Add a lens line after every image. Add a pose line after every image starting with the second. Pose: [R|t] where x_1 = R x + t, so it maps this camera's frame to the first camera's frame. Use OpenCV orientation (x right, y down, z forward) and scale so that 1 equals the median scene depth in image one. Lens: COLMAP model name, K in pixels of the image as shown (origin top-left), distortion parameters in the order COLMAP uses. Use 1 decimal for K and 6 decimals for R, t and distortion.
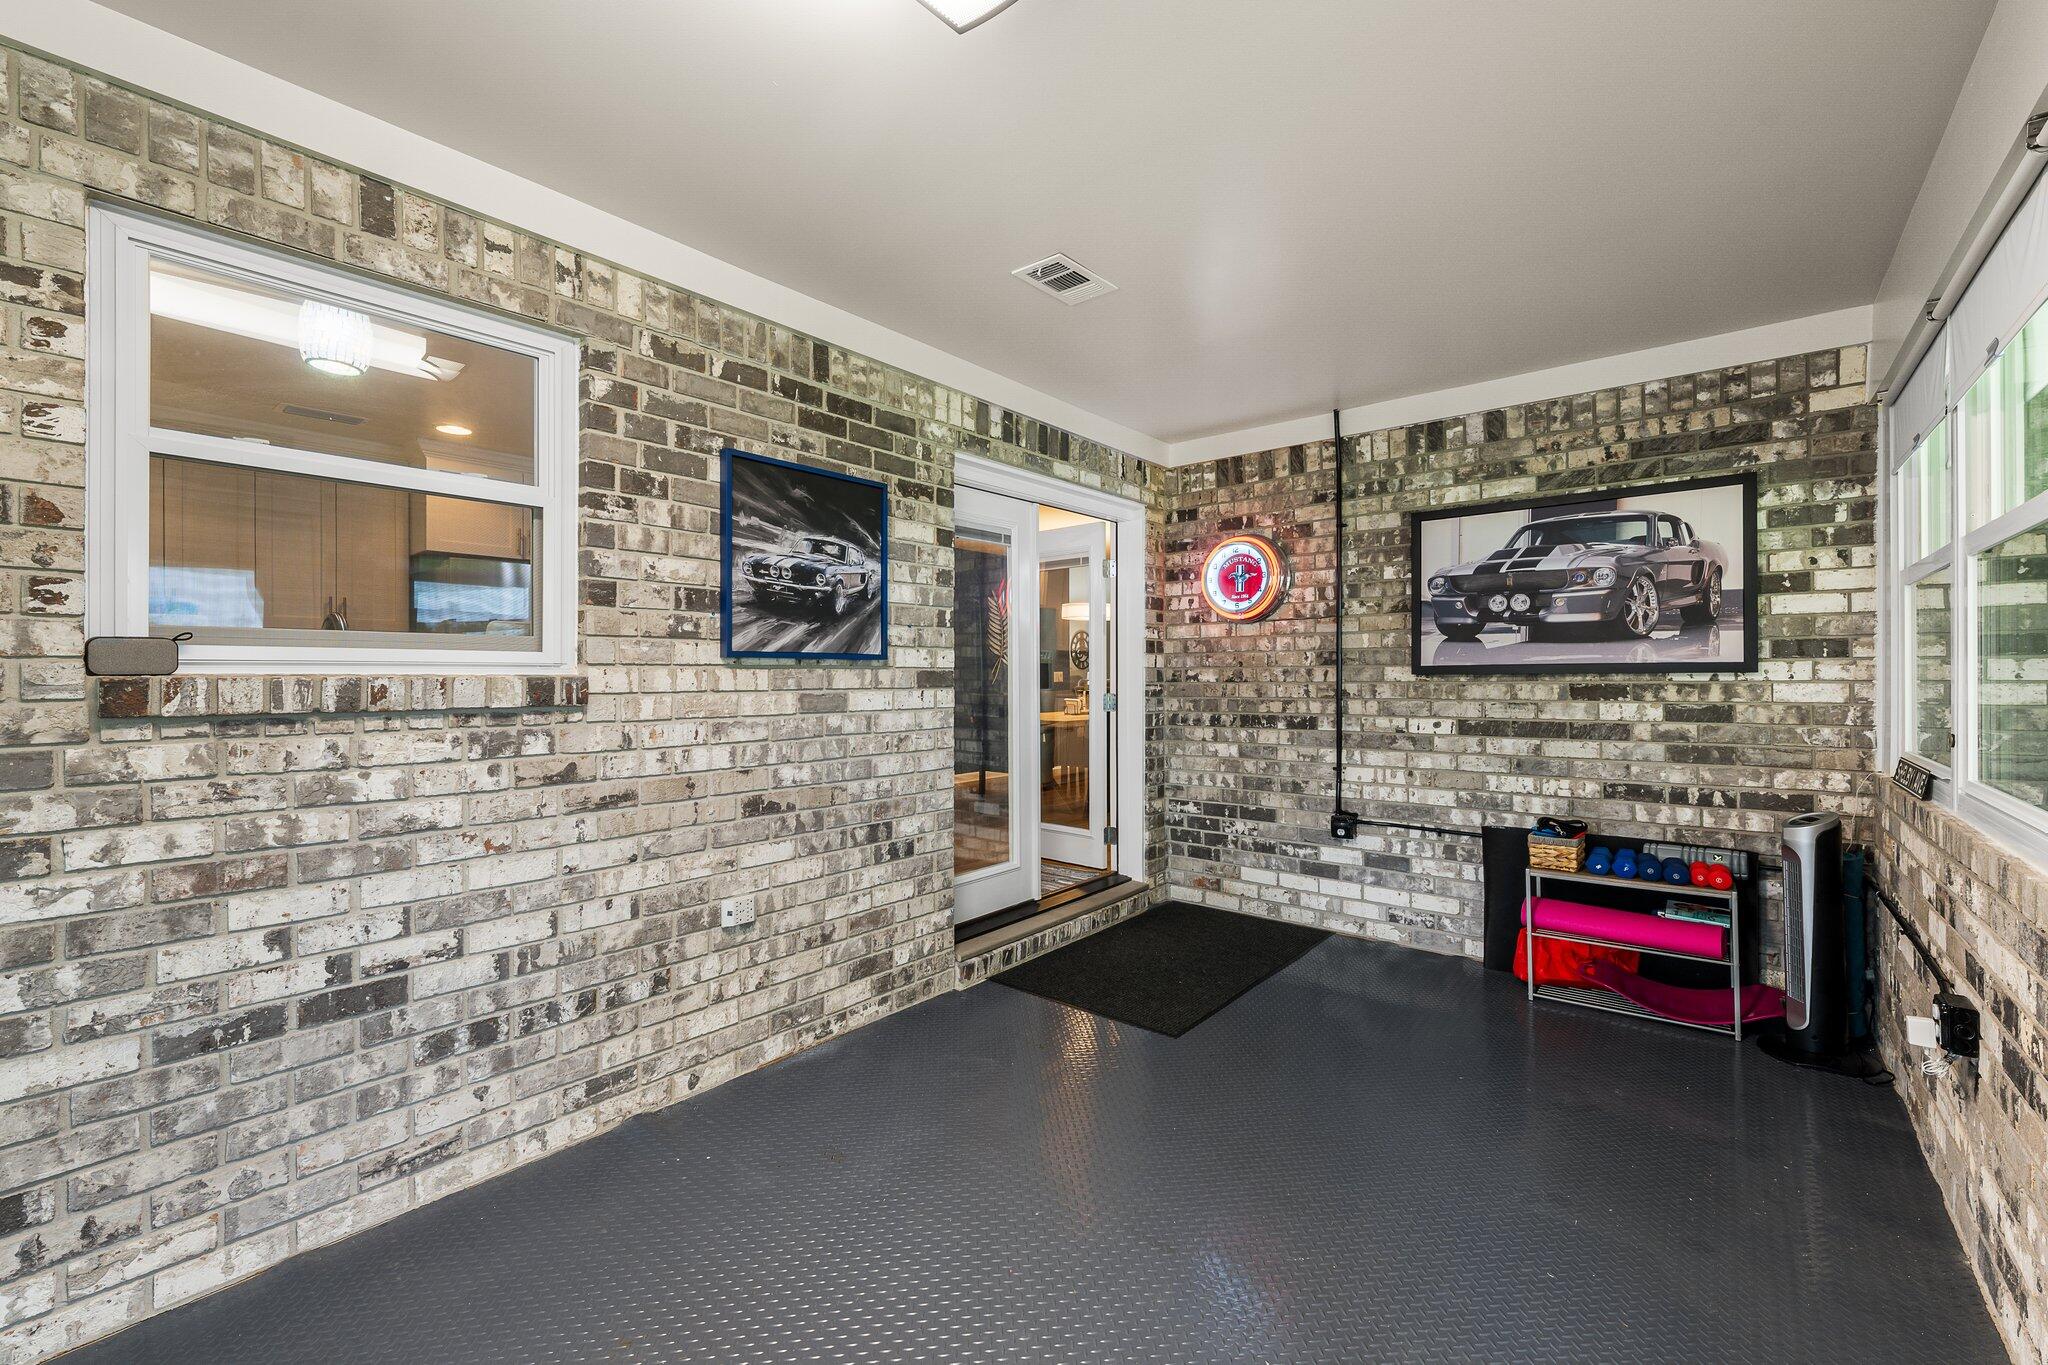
lens RADIAL K [[805.8, 0, 1025.7], [0, 805.8, 675.3], [0, 0, 1]] dist [-0.005188, -0.000326]
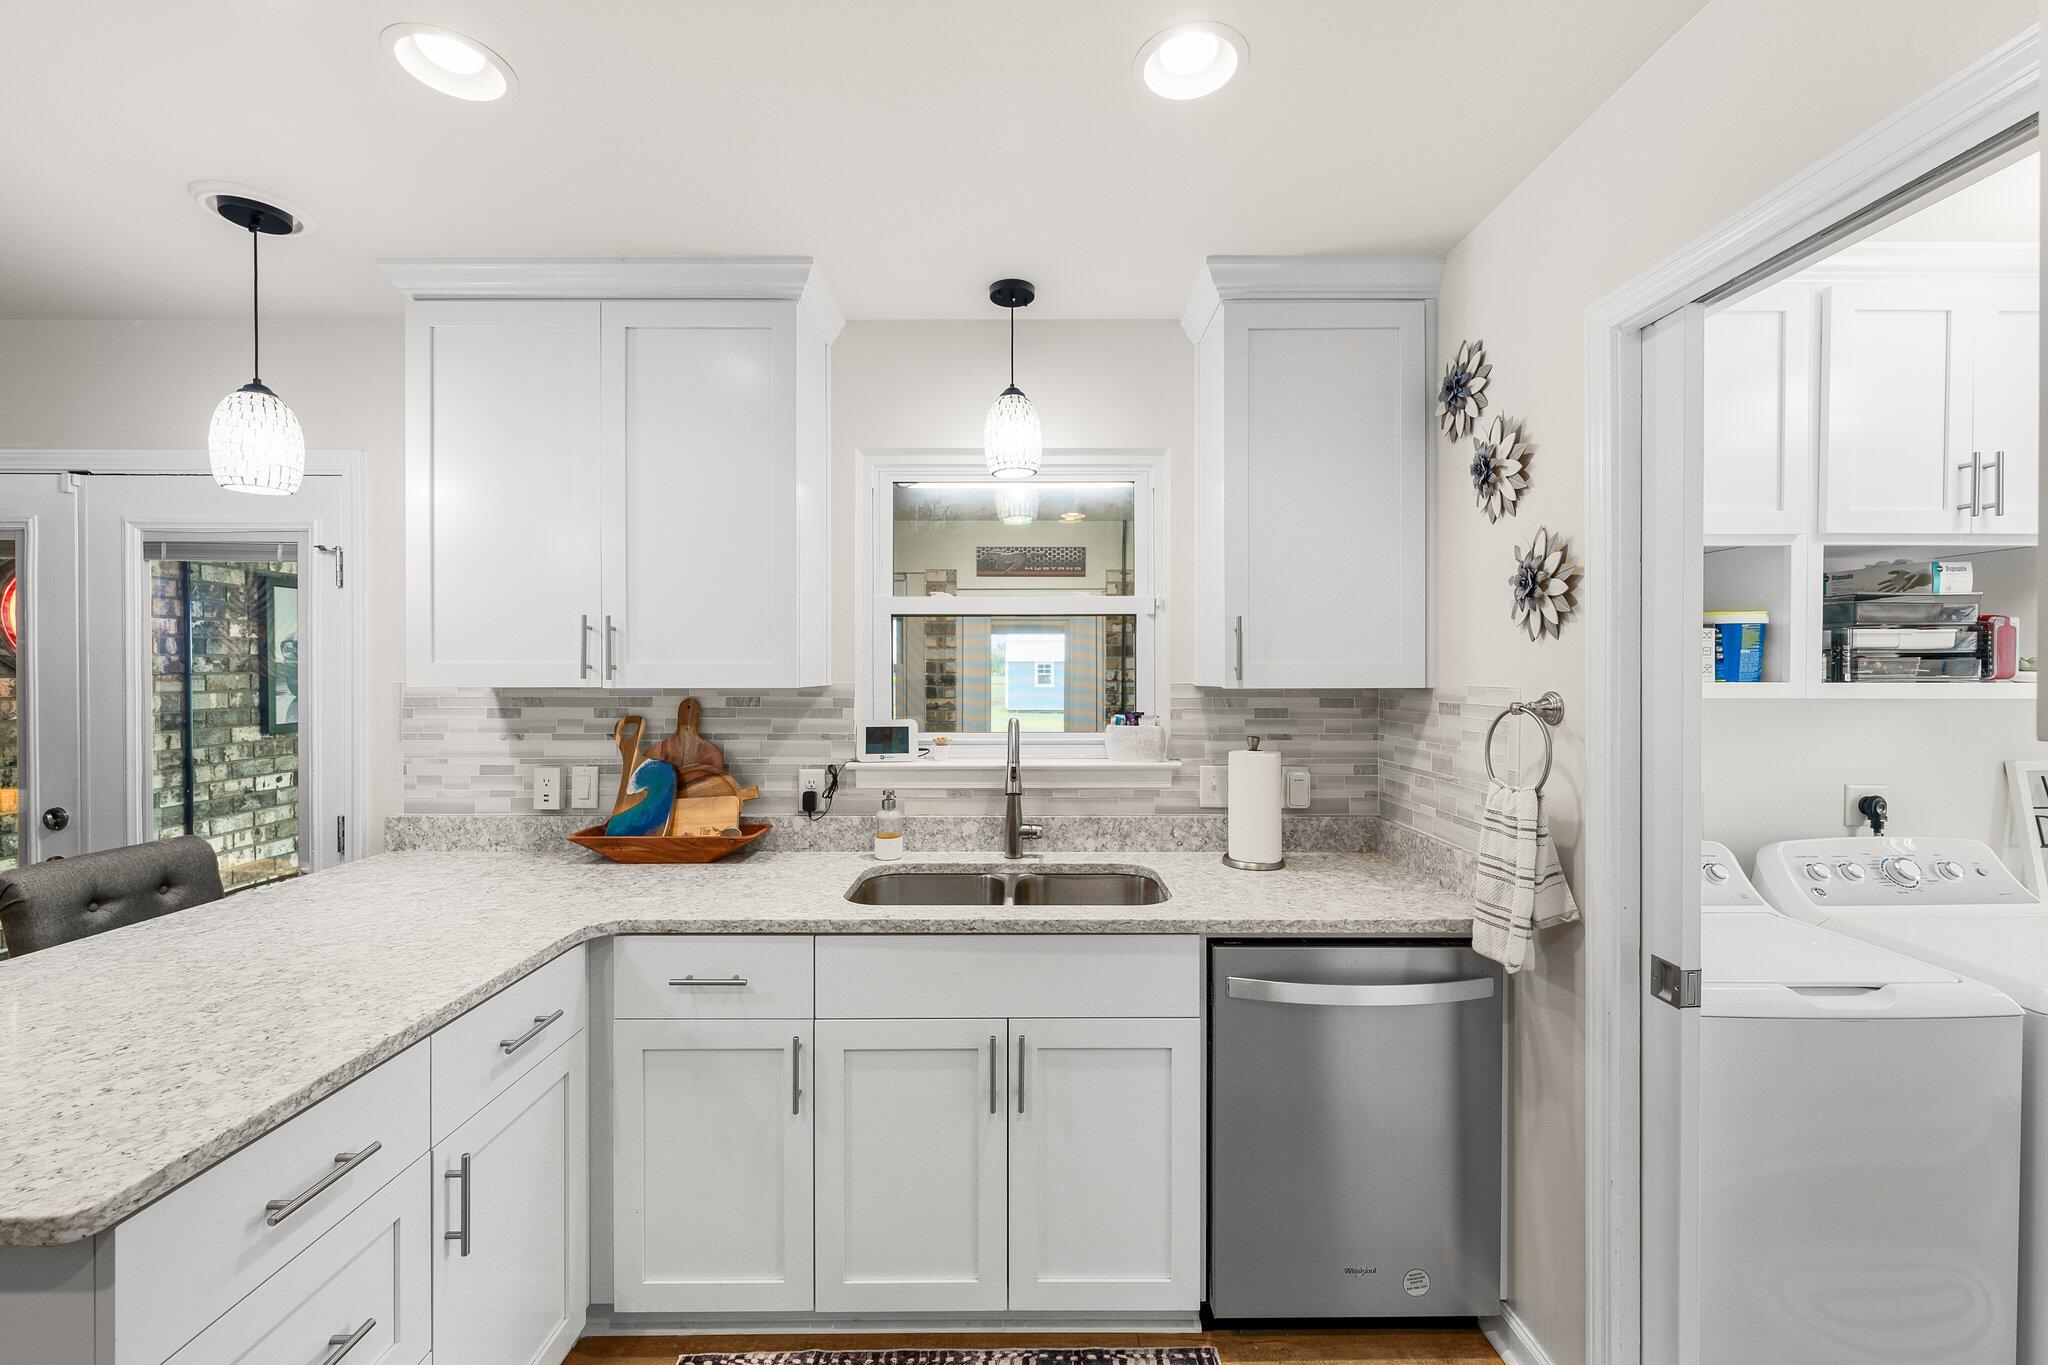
lens RADIAL K [[805.8, 0, 1025.3], [0, 805.8, 676.3], [0, 0, 1]] dist [-0.005188, -0.000326]
pose [[-0.648520, -0.005094, 0.761181, -0.896981], [0.002973, 0.999953, 0.009225, -0.078165], [-0.761192, 0.008245, -0.648474, 0.898146]]
